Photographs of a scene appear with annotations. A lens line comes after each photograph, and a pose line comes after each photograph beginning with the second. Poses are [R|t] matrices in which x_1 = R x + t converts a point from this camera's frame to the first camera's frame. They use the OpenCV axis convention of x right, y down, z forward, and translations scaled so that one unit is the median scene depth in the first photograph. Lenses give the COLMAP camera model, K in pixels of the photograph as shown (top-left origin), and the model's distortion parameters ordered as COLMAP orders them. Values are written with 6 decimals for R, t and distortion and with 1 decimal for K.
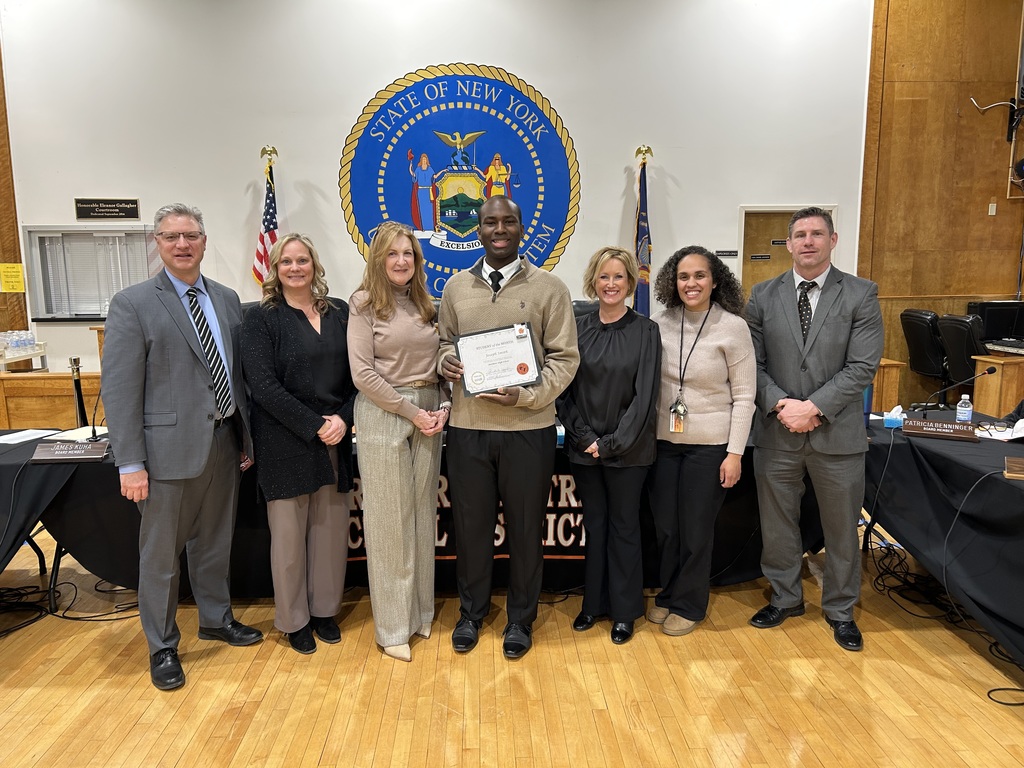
lens RADIAL K [[781.4, 0, 512.0], [0, 781.4, 384.0], [0, 0, 1]] dist [0.043316, -0.052528]
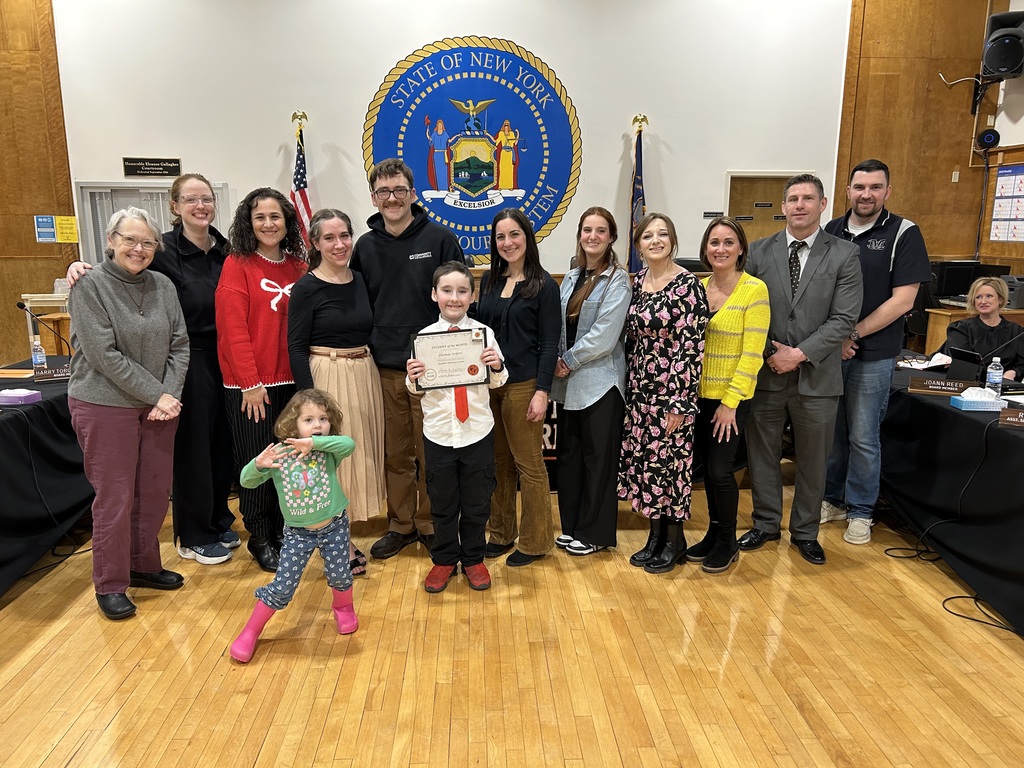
lens RADIAL K [[781.4, 0, 512.0], [0, 781.4, 384.0], [0, 0, 1]] dist [0.043316, -0.052528]
pose [[0.999927, 0.009966, 0.006838, -0.015125], [-0.010308, 0.998593, 0.052026, 0.017265], [-0.006309, -0.052092, 0.998622, -0.115023]]
